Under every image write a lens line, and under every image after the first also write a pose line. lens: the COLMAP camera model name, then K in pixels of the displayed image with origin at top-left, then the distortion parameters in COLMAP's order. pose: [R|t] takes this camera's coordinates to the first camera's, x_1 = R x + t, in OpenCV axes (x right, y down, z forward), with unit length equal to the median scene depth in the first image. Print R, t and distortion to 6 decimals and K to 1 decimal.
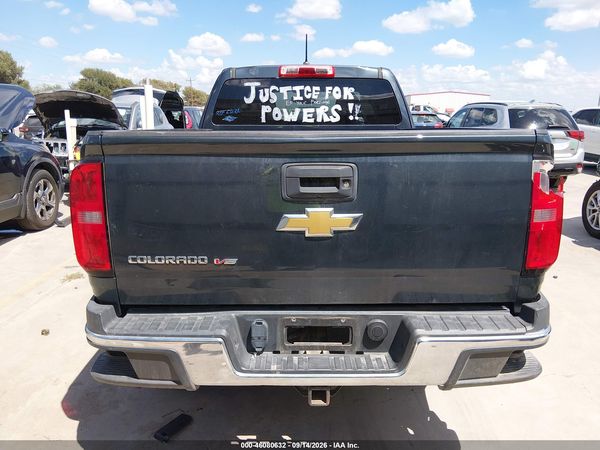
lens RADIAL K [[454.4, 0, 300.0], [0, 454.4, 225.0], [0, 0, 1]] dist [0.101564, -0.166556]
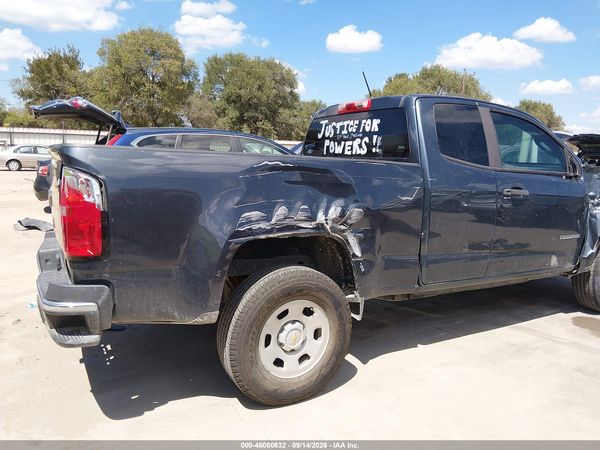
lens RADIAL K [[454.4, 0, 300.0], [0, 454.4, 225.0], [0, 0, 1]] dist [0.101564, -0.166556]
pose [[0.478528, 0.137478, -0.867243, 0.890736], [-0.225620, 0.973757, 0.029870, -0.076636], [0.848591, 0.181374, 0.496988, 0.427343]]
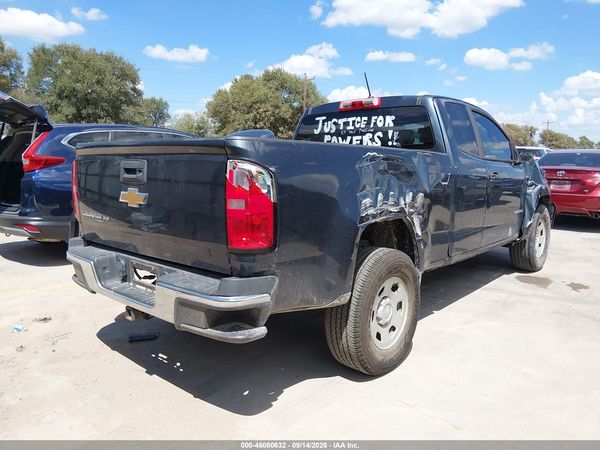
lens RADIAL K [[454.4, 0, 300.0], [0, 454.4, 225.0], [0, 0, 1]] dist [0.101564, -0.166556]
pose [[0.748352, 0.094694, -0.656508, 0.677400], [-0.155830, 0.987155, -0.035245, 0.023817], [0.644737, 0.128679, 0.753496, 0.085842]]
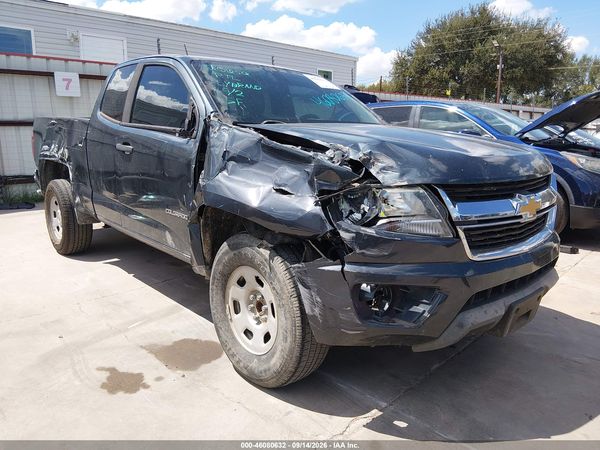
lens RADIAL K [[454.4, 0, 300.0], [0, 454.4, 225.0], [0, 0, 1]] dist [0.101564, -0.166556]
pose [[-0.745293, 0.120168, -0.655819, 0.637383], [-0.173241, 0.914937, 0.364524, -0.472904], [0.643837, 0.385292, -0.661078, 2.175086]]
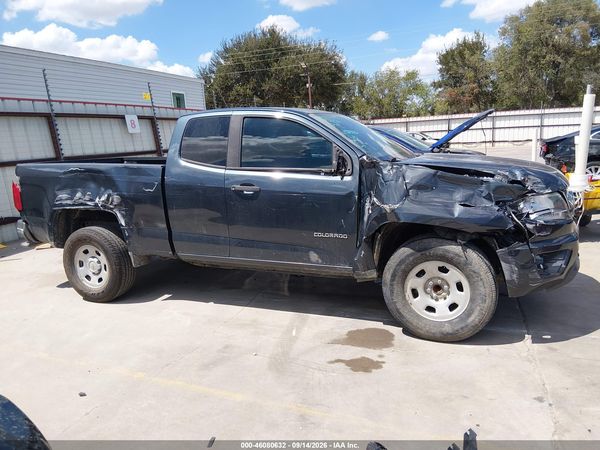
lens RADIAL K [[454.4, 0, 300.0], [0, 454.4, 225.0], [0, 0, 1]] dist [0.101564, -0.166556]
pose [[-0.392509, 0.183206, -0.901317, 1.209505], [-0.169904, 0.948652, 0.266818, -0.441303], [0.903919, 0.257866, -0.341227, 1.773305]]
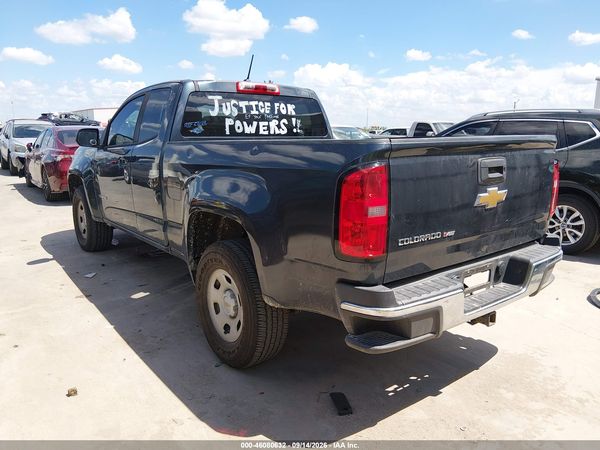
lens RADIAL K [[454.4, 0, 300.0], [0, 454.4, 225.0], [0, 0, 1]] dist [0.101564, -0.166556]
pose [[0.794222, -0.121226, 0.595413, -0.599188], [0.140563, 0.989972, 0.014061, -0.011822], [-0.591146, 0.072526, 0.803297, 0.080998]]
